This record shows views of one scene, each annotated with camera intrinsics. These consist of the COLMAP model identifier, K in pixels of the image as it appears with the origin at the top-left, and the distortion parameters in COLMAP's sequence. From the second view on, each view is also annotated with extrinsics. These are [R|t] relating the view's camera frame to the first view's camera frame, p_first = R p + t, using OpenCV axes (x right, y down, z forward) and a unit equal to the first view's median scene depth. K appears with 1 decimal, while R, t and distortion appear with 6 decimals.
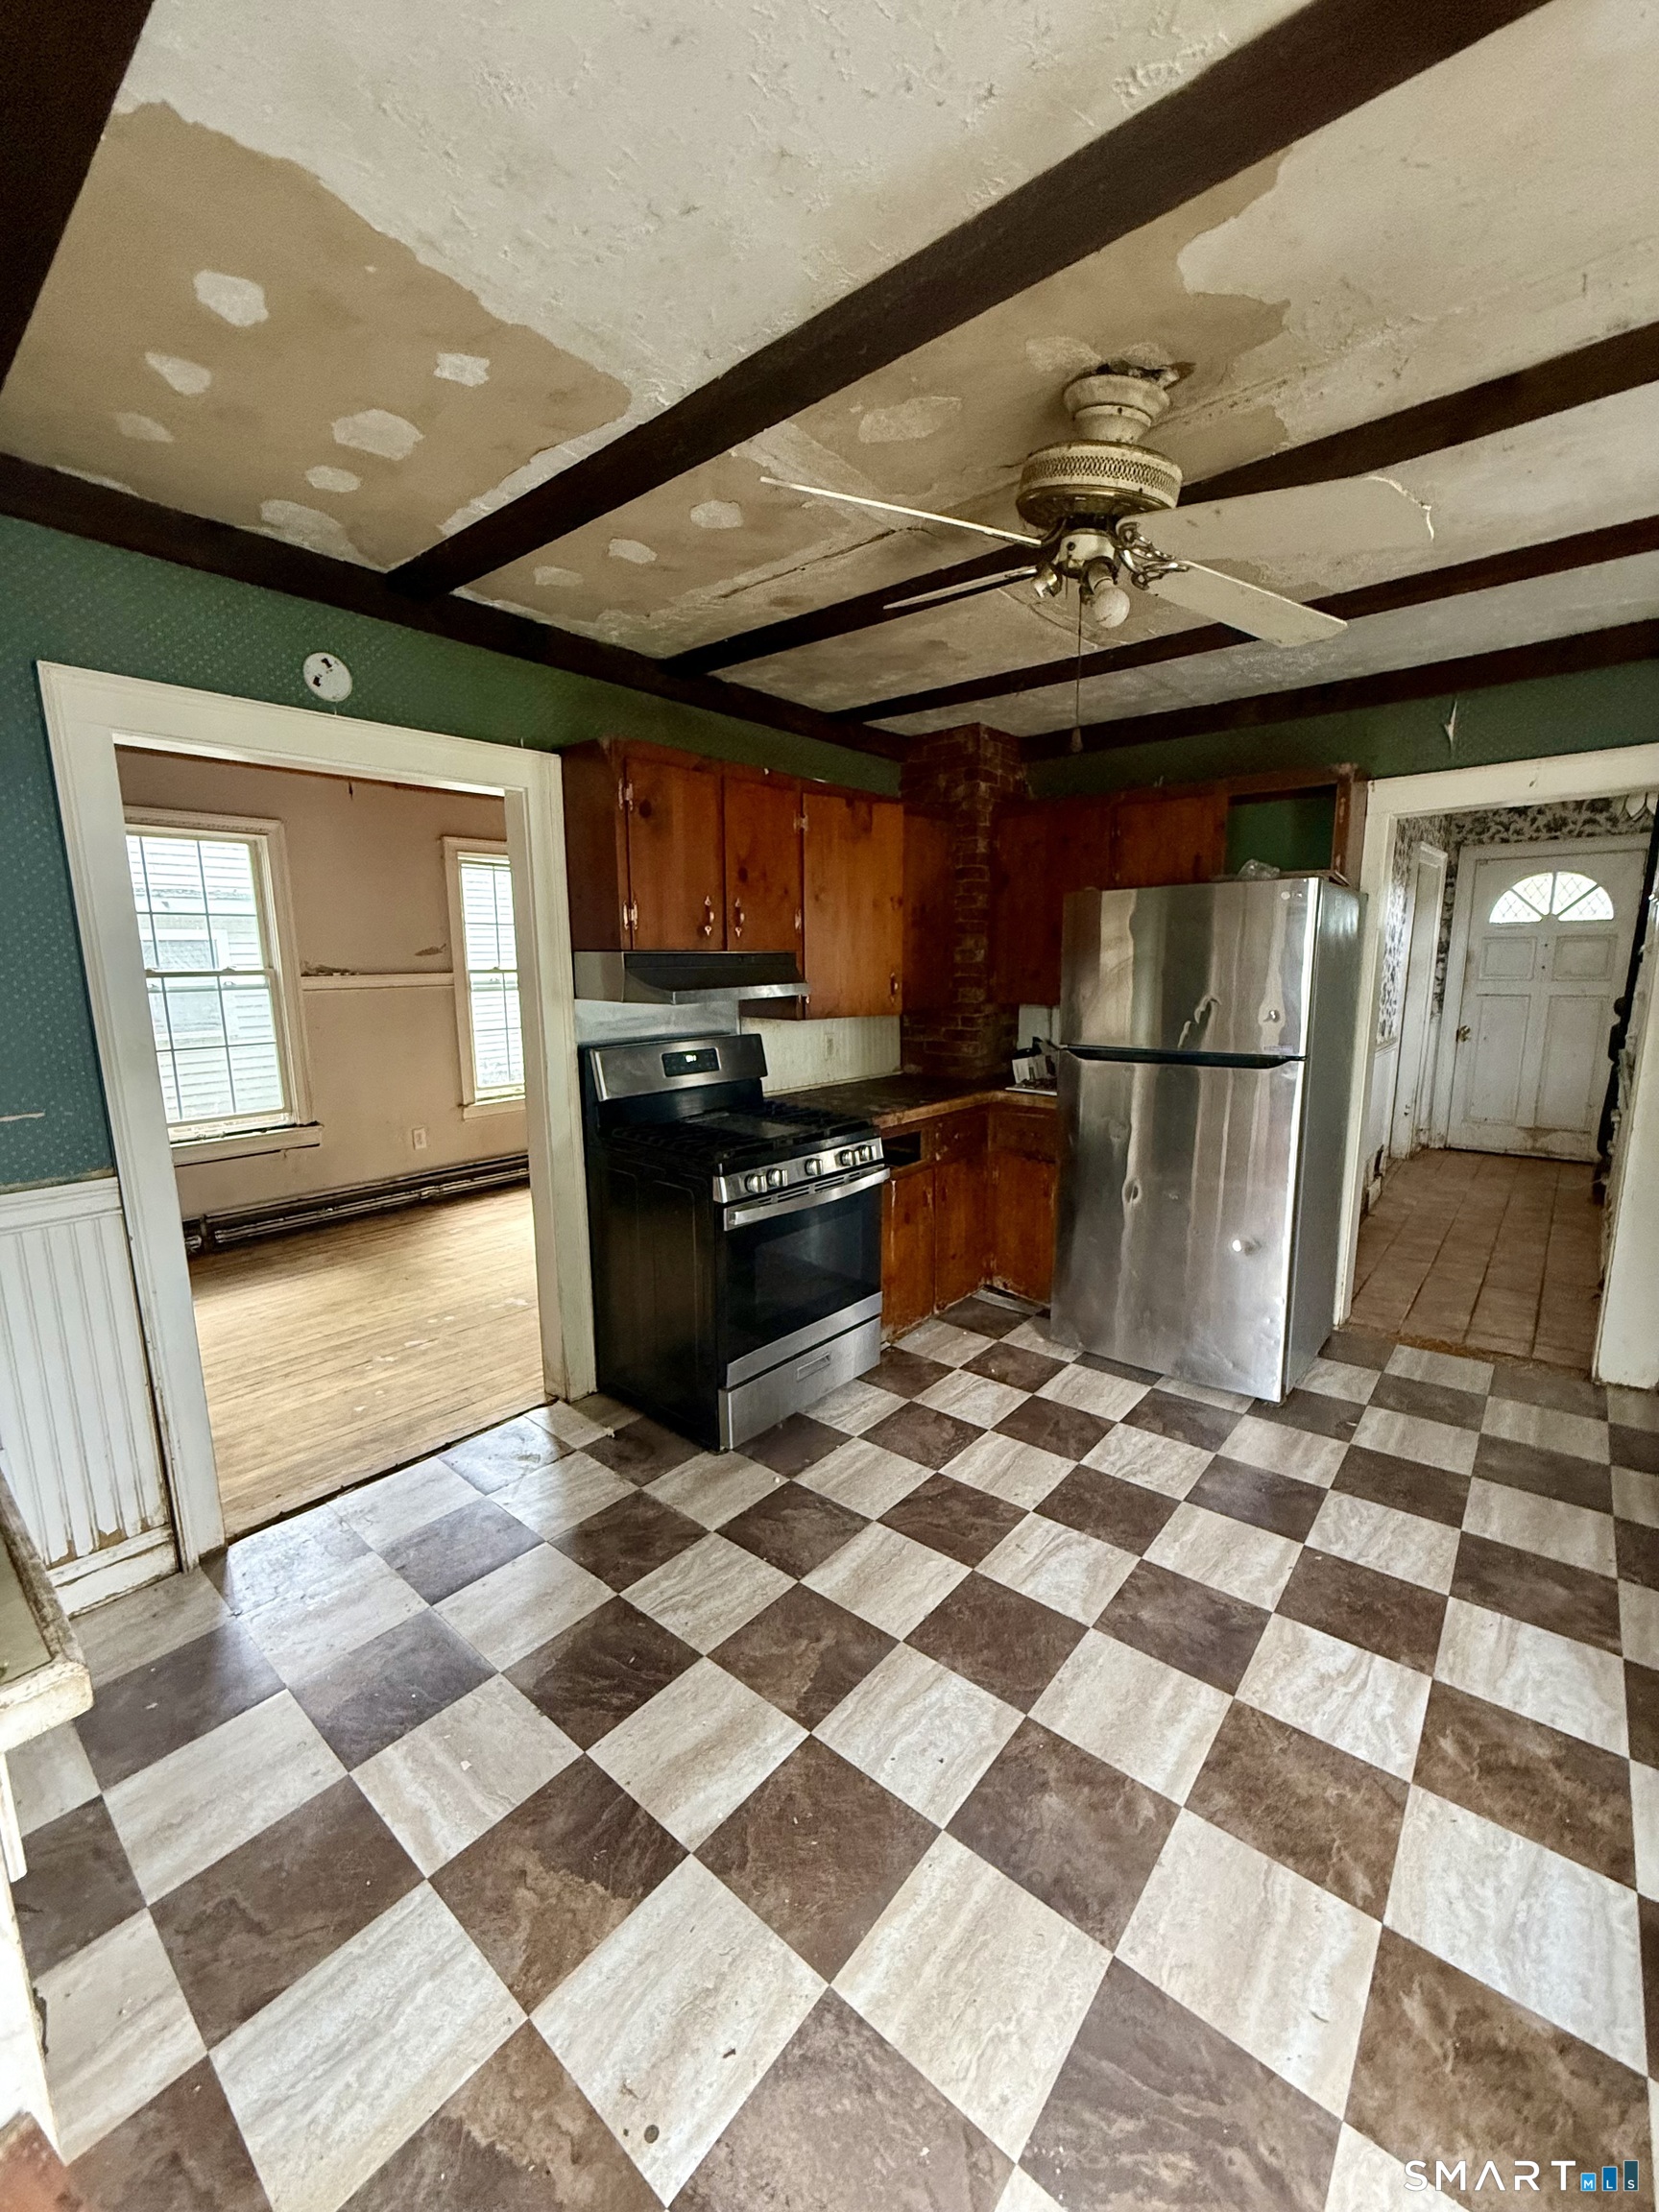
lens RADIAL K [[885.6, 0, 831.3], [0, 885.6, 1107.1], [0, 0, 1]] dist [0.000111, -0.000354]
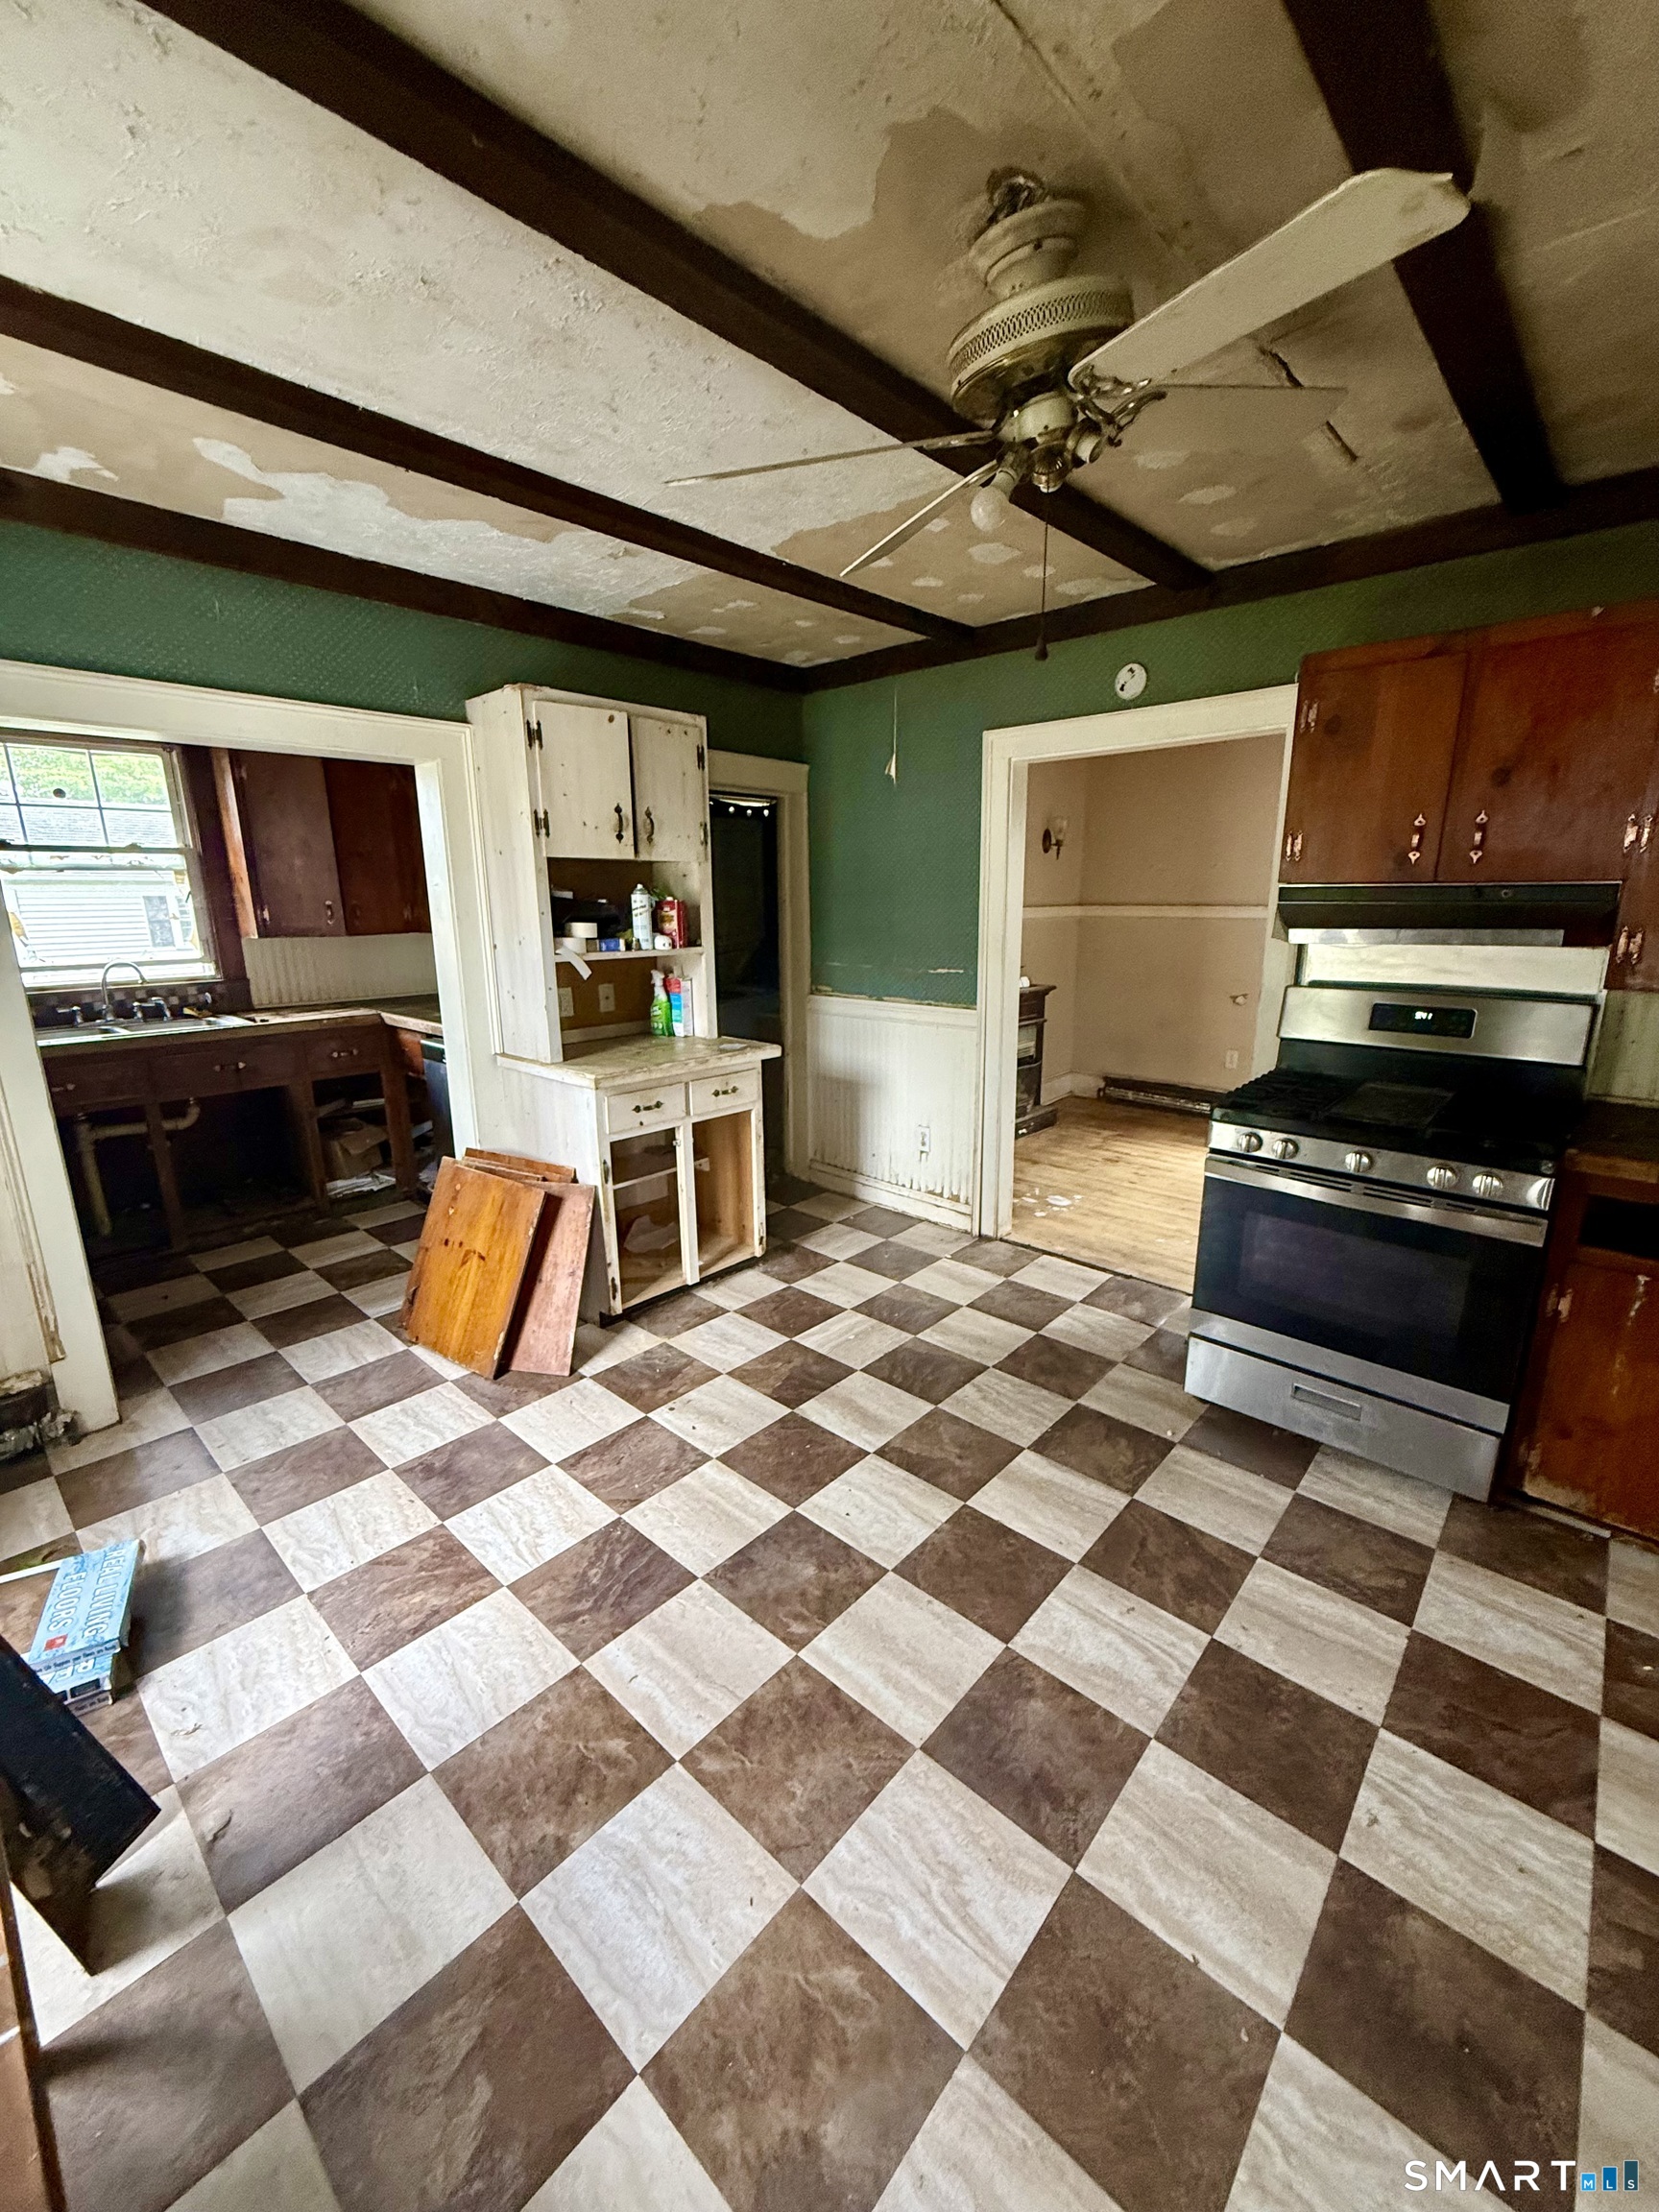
lens RADIAL K [[885.6, 0, 831.7], [0, 885.6, 1109.6], [0, 0, 1]] dist [0.000111, -0.000354]
pose [[-0.041294, 0.247528, -0.968000, 1.218264], [-0.158940, 0.954863, 0.250949, -0.162278], [0.986424, 0.164216, -0.000088, 0.851381]]
